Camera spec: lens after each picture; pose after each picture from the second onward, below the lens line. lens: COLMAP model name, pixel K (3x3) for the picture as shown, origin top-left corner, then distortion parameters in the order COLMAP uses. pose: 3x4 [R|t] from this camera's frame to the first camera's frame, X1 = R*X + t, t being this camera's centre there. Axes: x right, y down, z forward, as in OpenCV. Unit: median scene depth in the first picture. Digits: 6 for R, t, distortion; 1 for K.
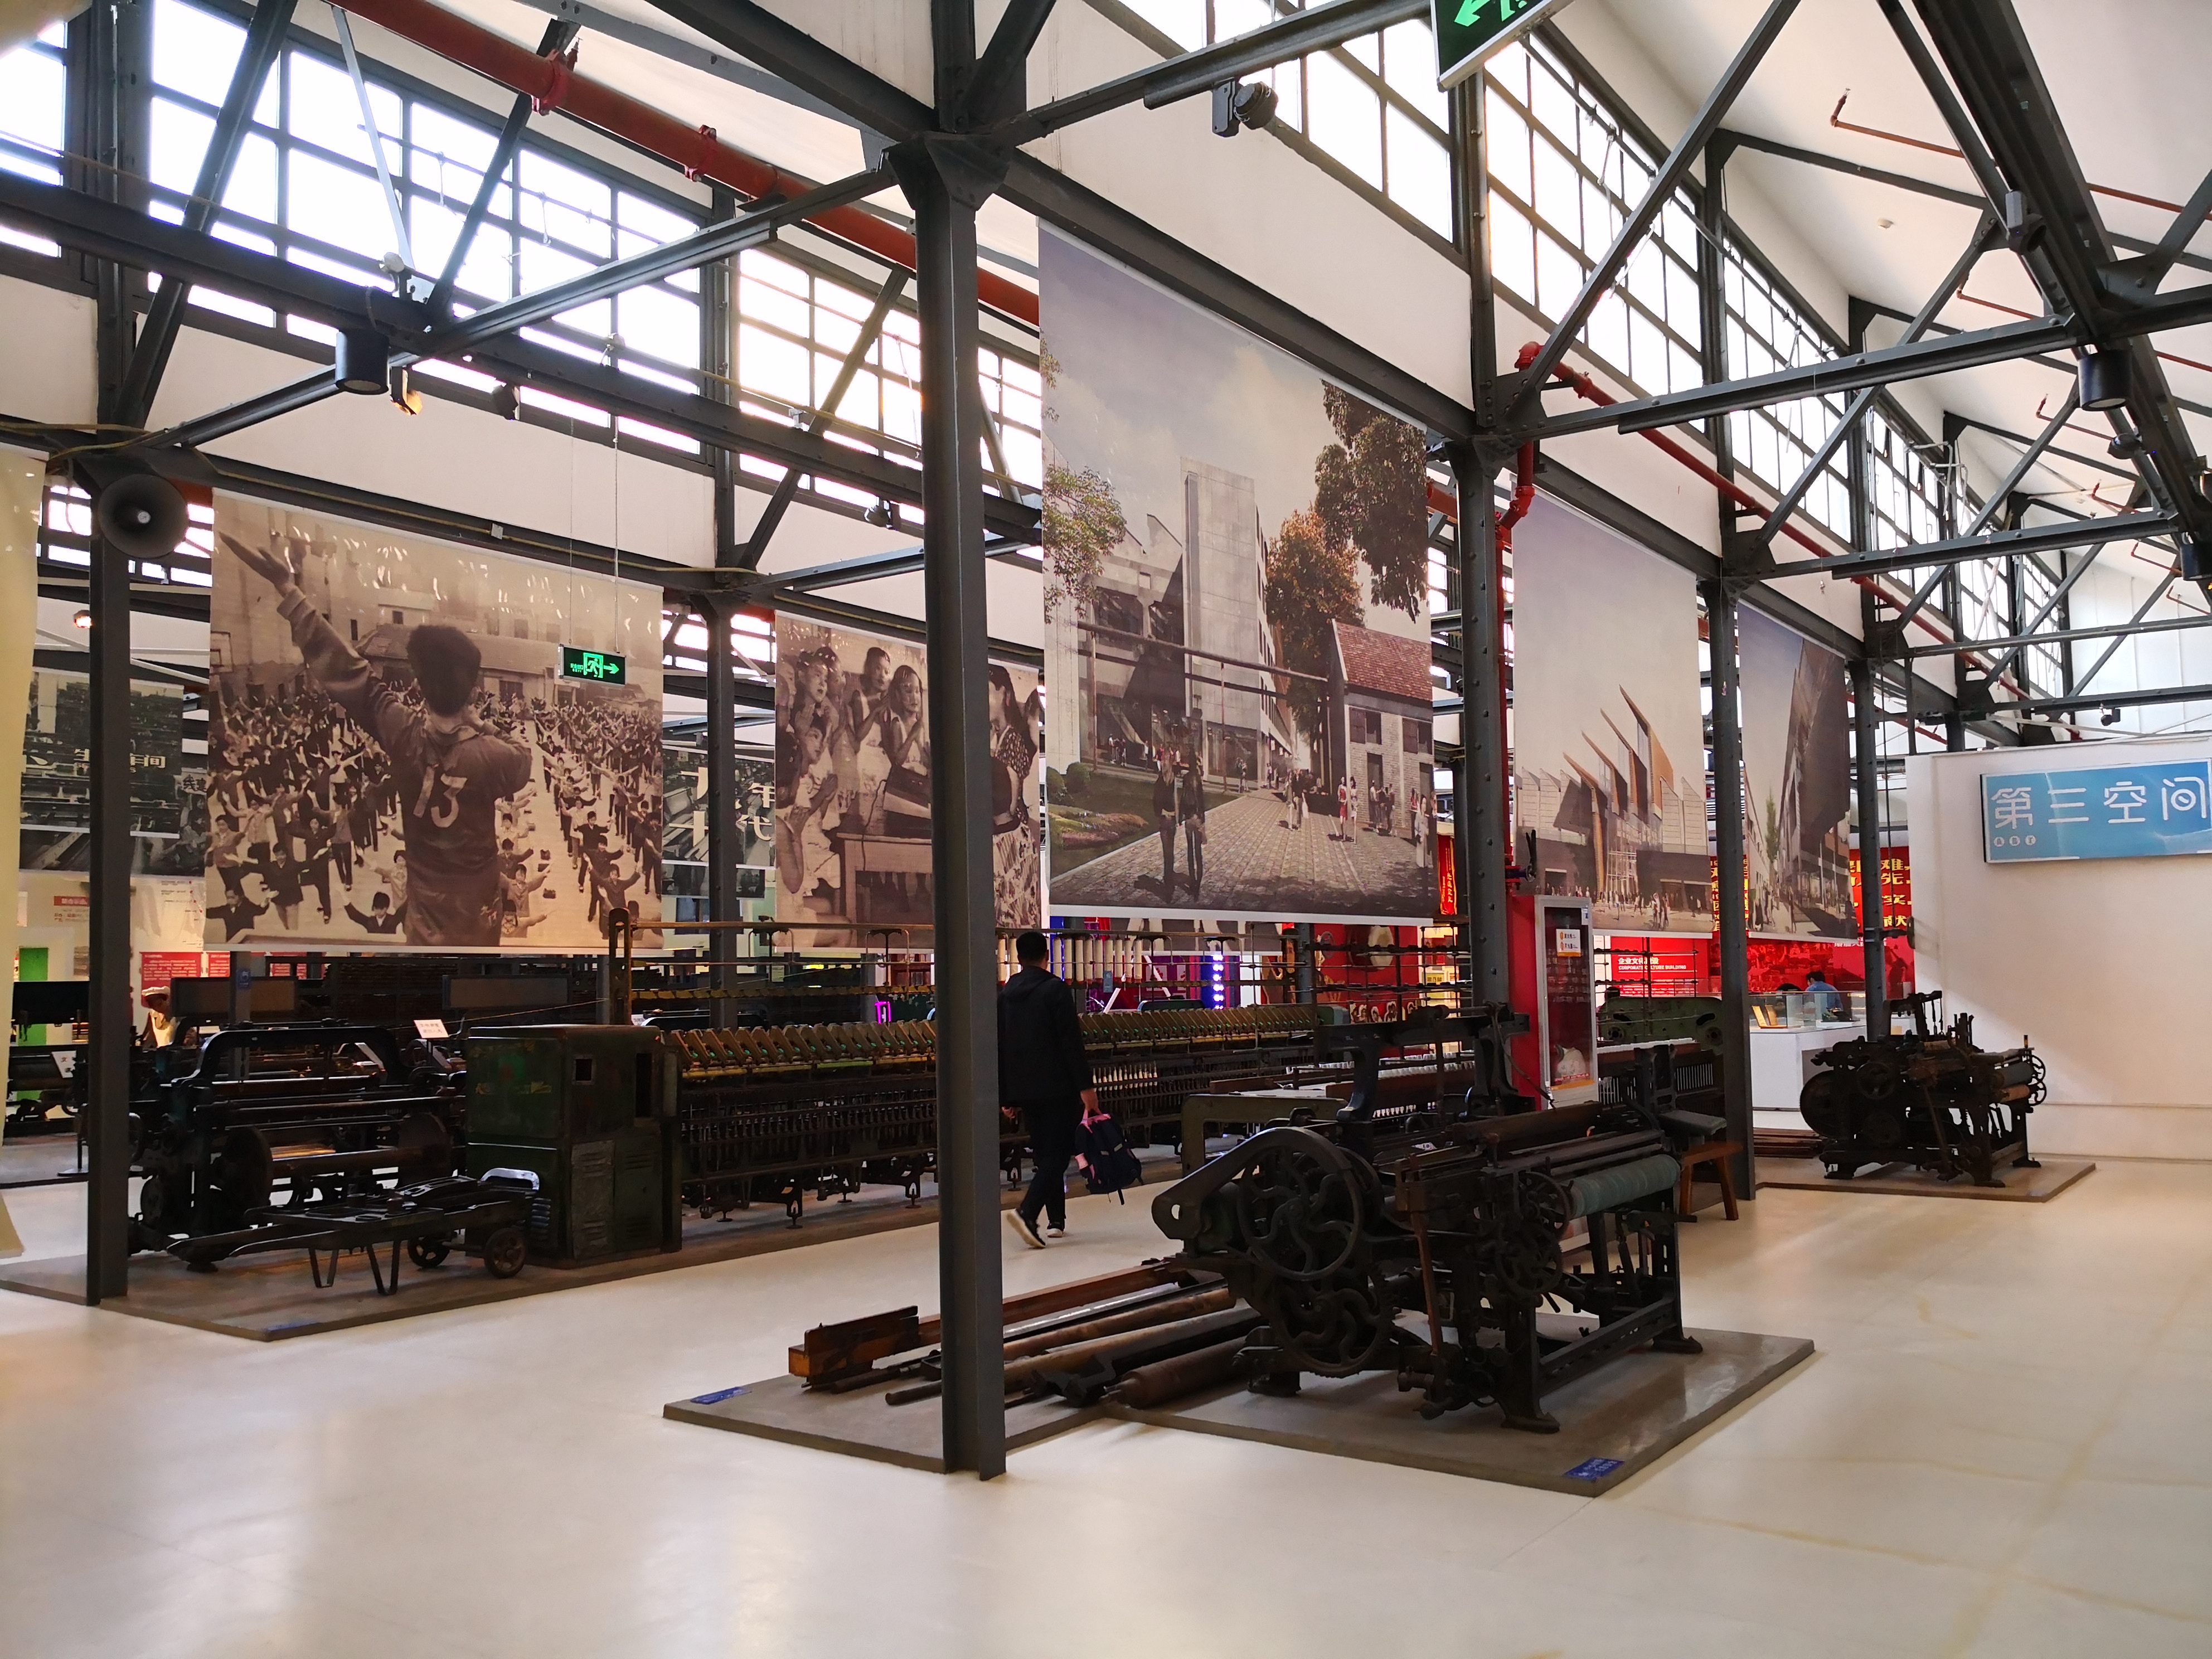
lens RADIAL K [[1782.1, 0, 1140.8], [0, 1782.1, 880.6], [0, 0, 1]] dist [-0.004943, -0.018762]
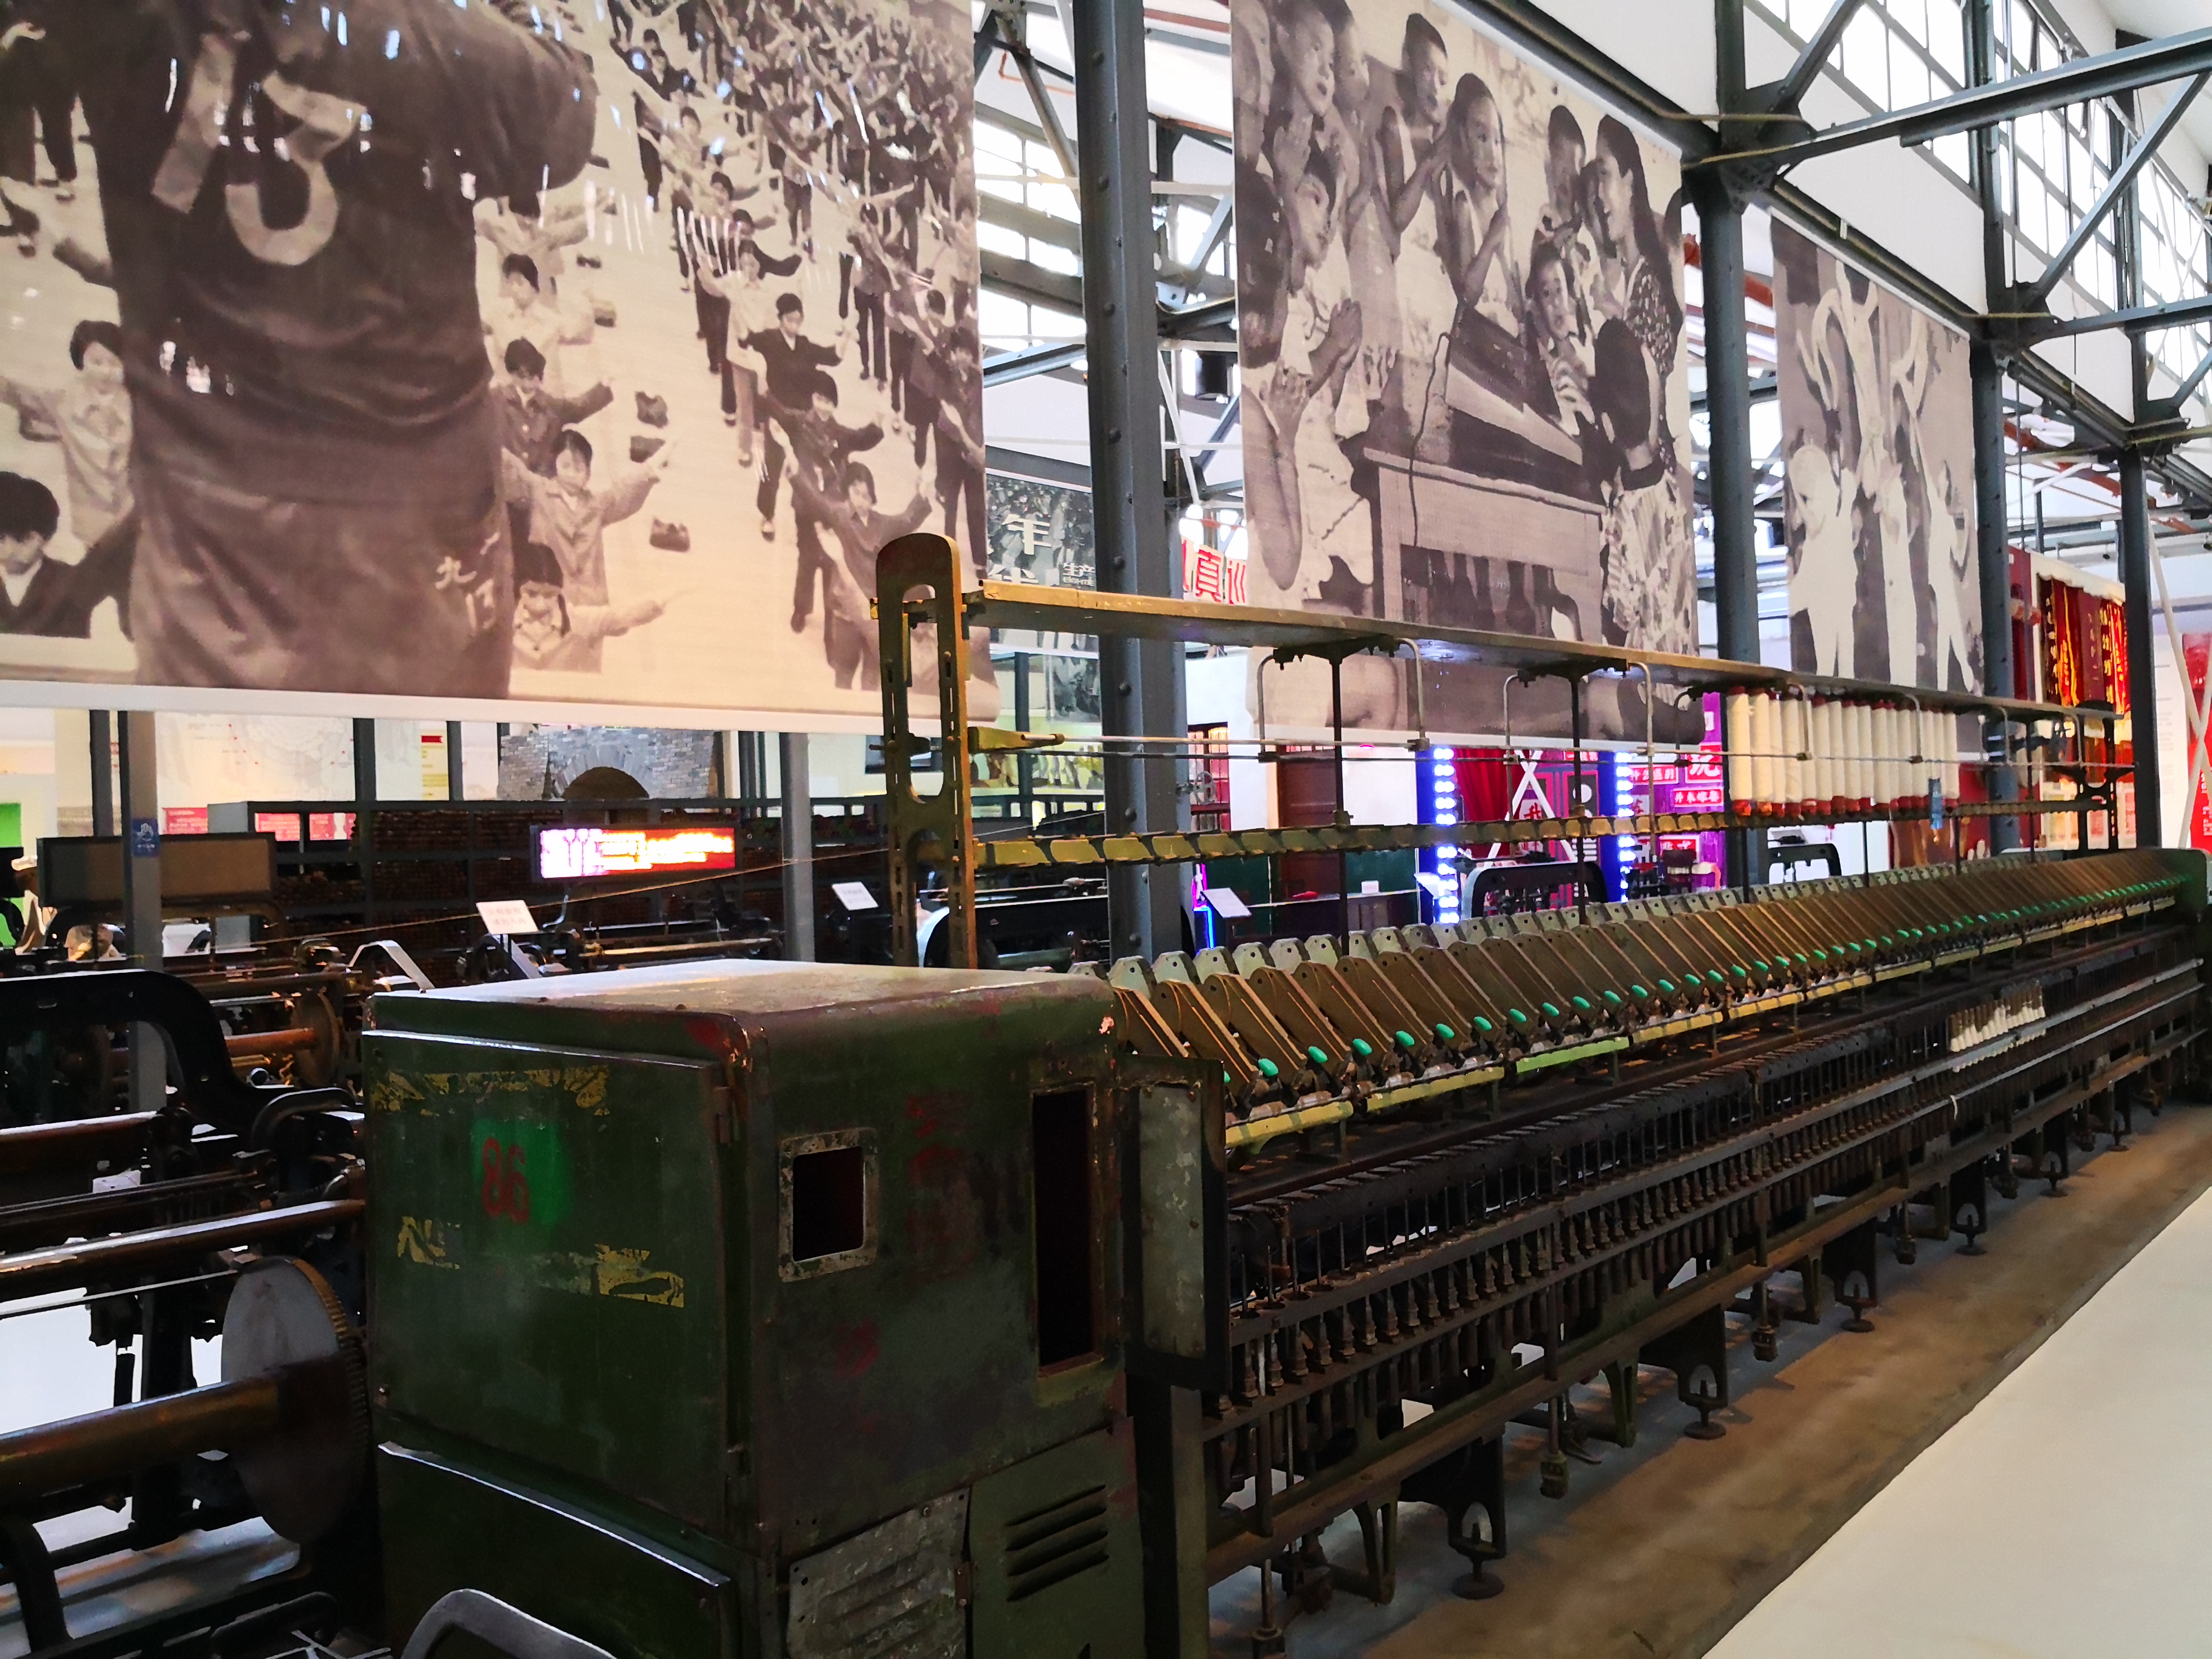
lens RADIAL K [[1782.1, 0, 1120.7], [0, 1782.1, 837.6], [0, 0, 1]] dist [-0.004943, -0.018762]
pose [[0.994980, -0.020307, -0.097990, -0.211251], [0.026258, 0.997863, 0.059836, 0.041283], [0.096566, -0.062109, 0.993387, 0.655025]]
